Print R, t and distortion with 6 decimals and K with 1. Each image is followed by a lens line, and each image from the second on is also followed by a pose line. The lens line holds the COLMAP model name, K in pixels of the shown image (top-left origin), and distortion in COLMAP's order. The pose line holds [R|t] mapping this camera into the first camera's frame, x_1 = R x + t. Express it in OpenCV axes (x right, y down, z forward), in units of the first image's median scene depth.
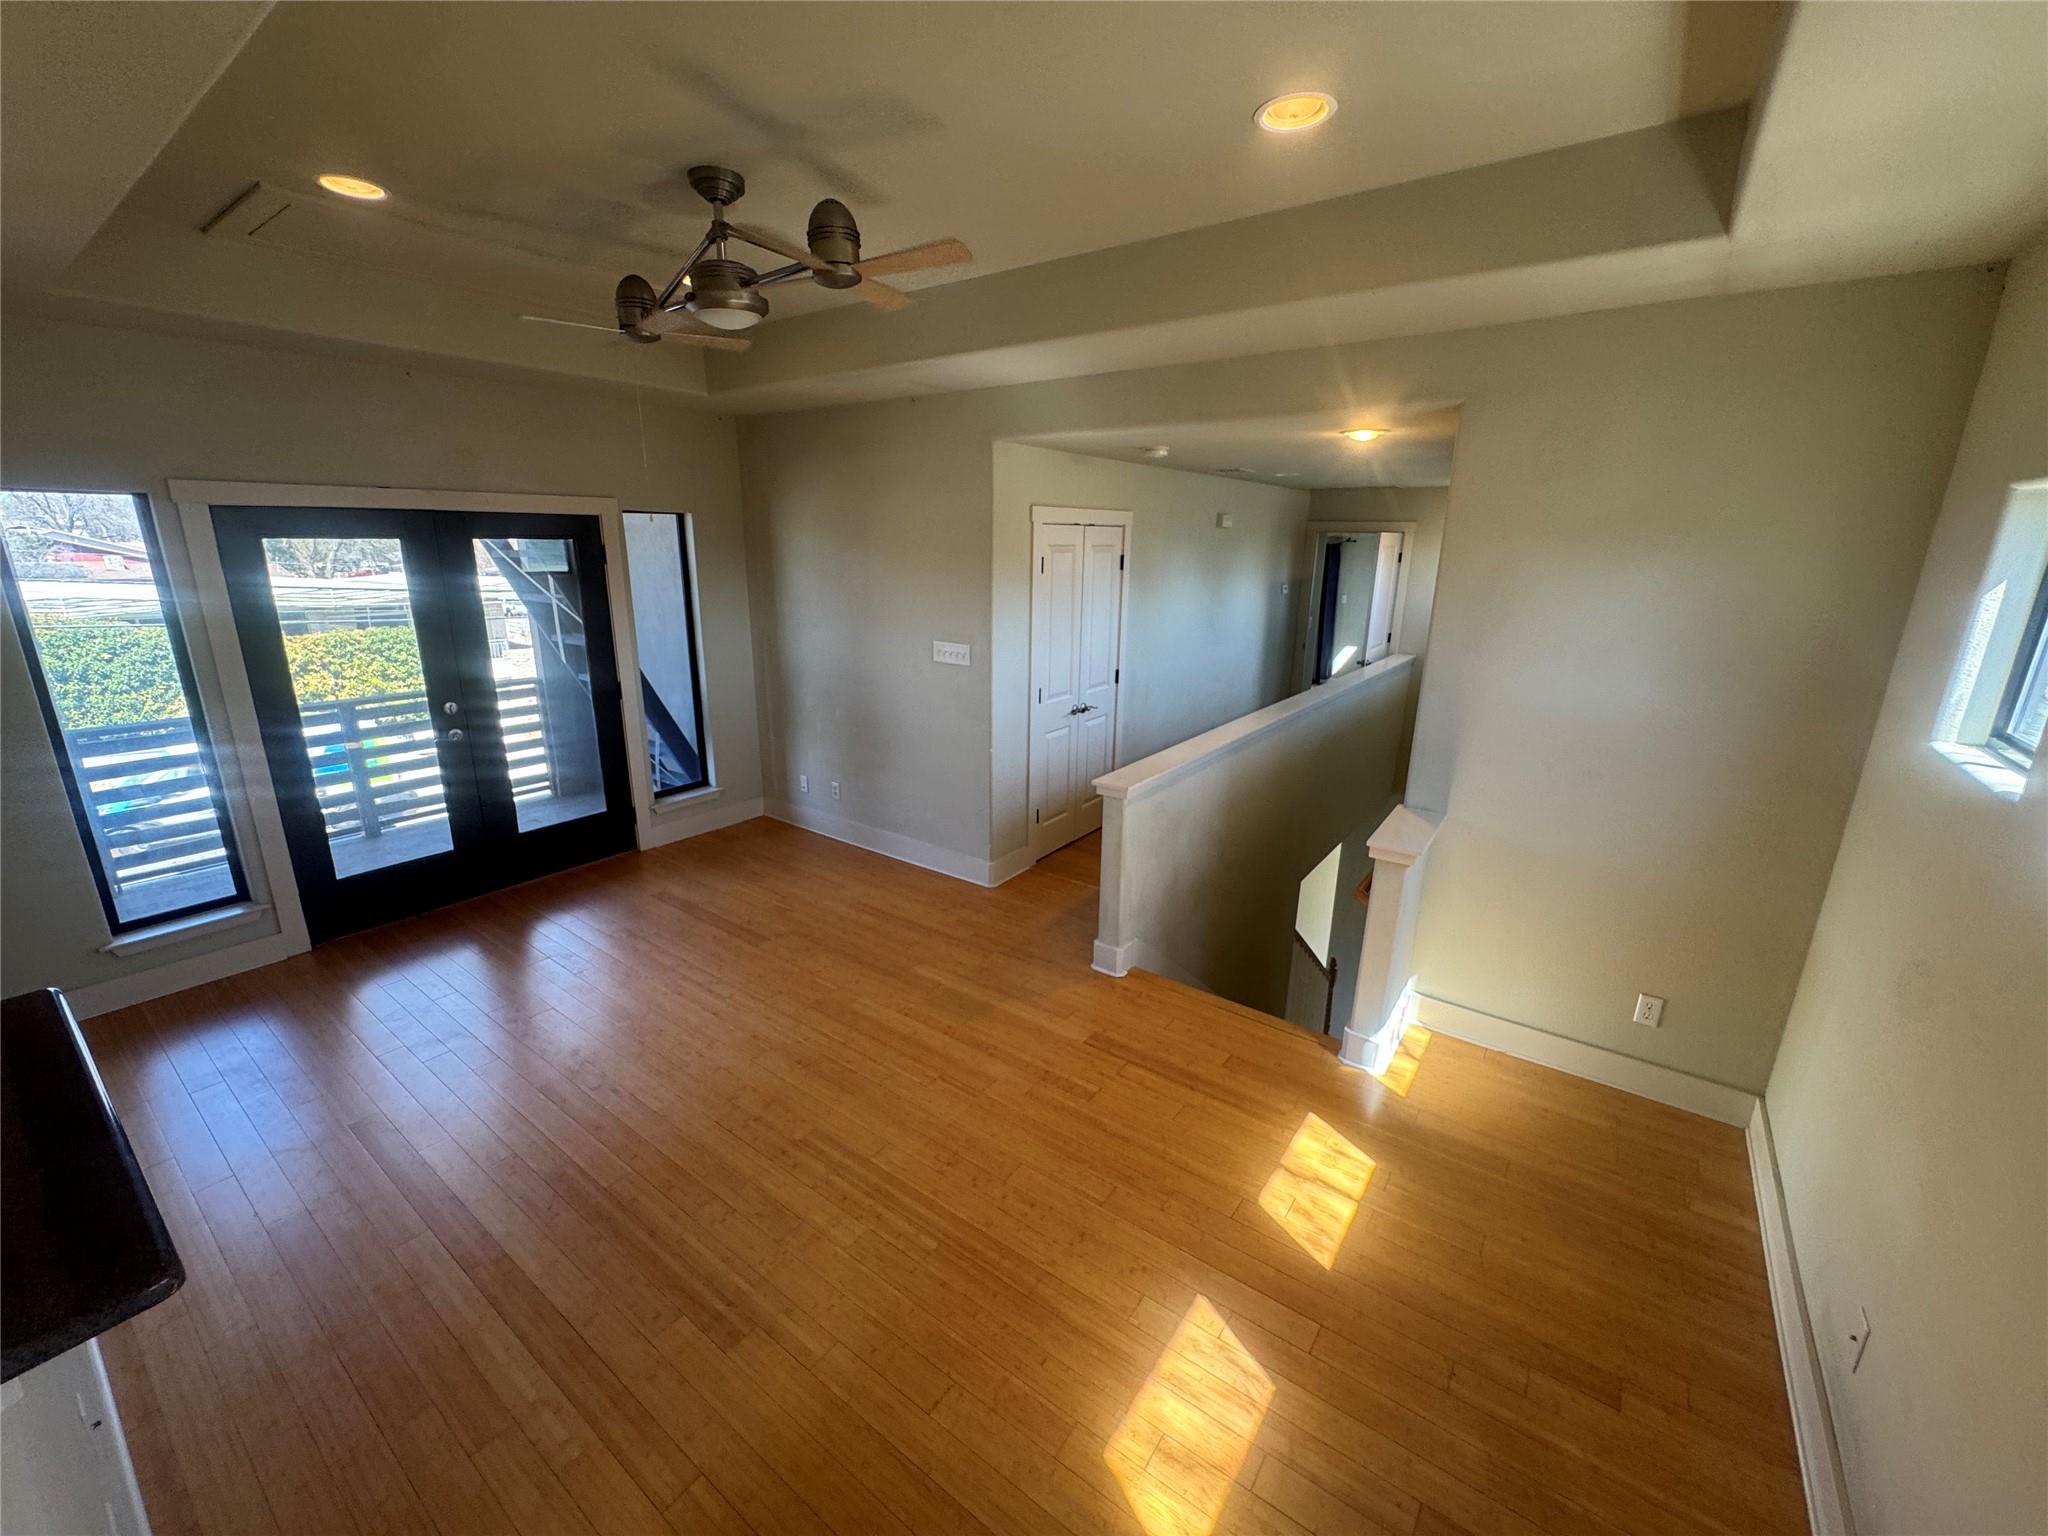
lens RADIAL K [[825.6, 0, 1024.0], [0, 825.6, 768.0], [0, 0, 1]] dist [0.001876, 0.000249]
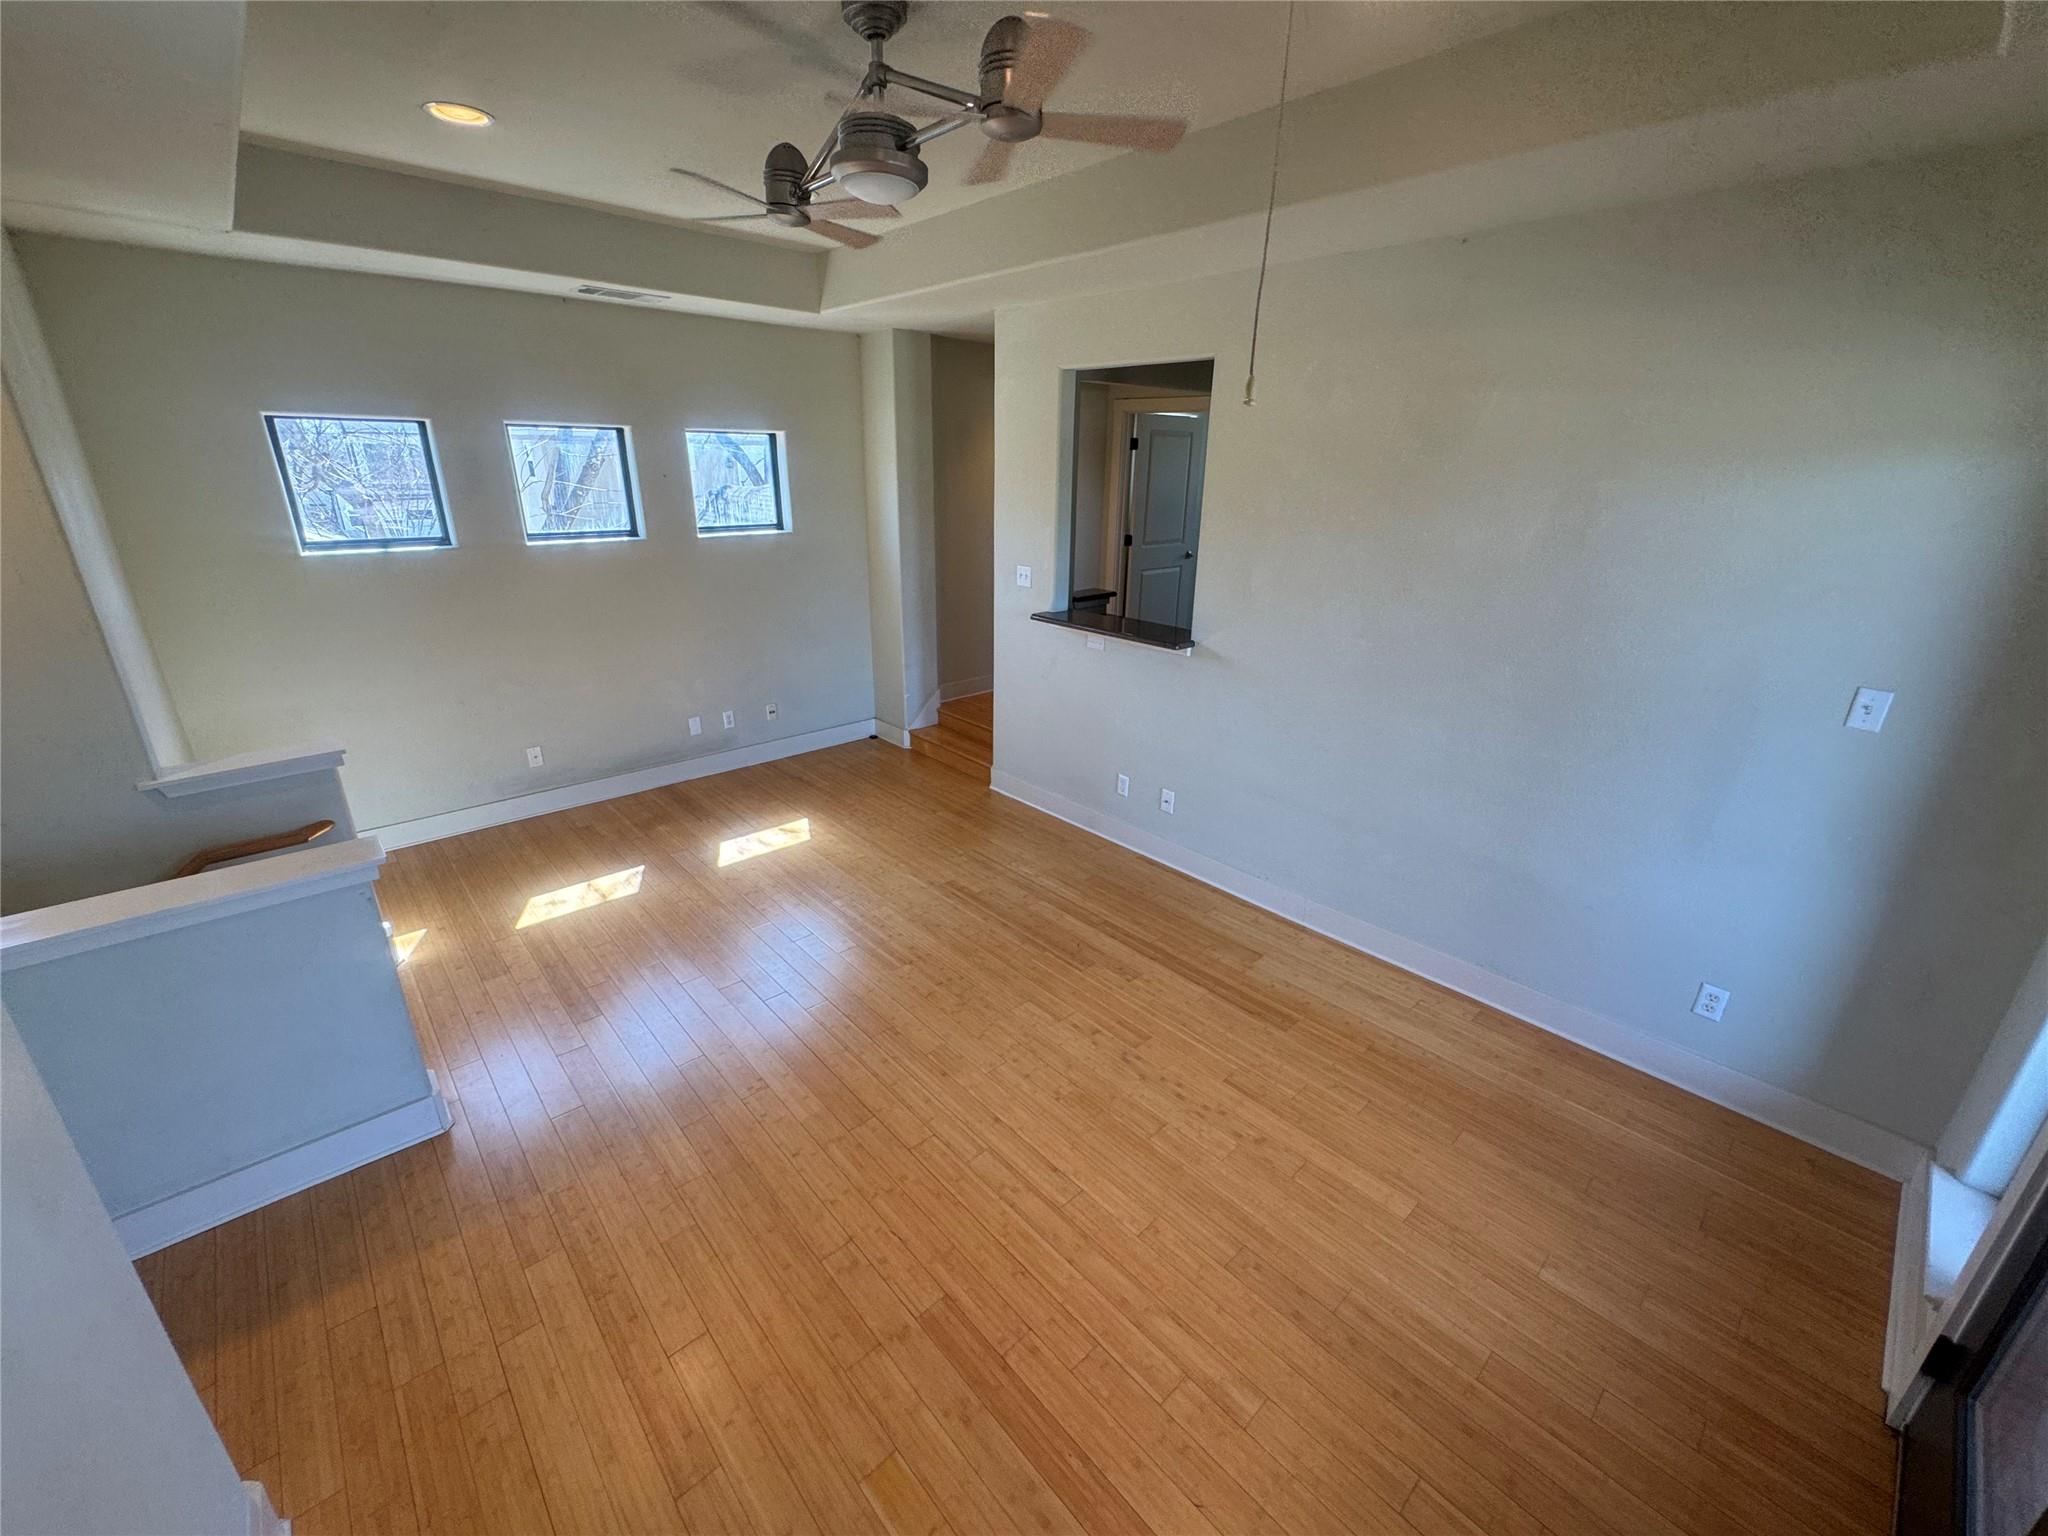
lens RADIAL K [[825.6, 0, 1024.0], [0, 825.6, 768.0], [0, 0, 1]] dist [0.001876, 0.000249]
pose [[-0.980132, -0.095450, 0.173868, -0.593041], [0.024390, 0.811942, 0.583229, -0.475896], [-0.196840, 0.575882, -0.793482, 1.671251]]
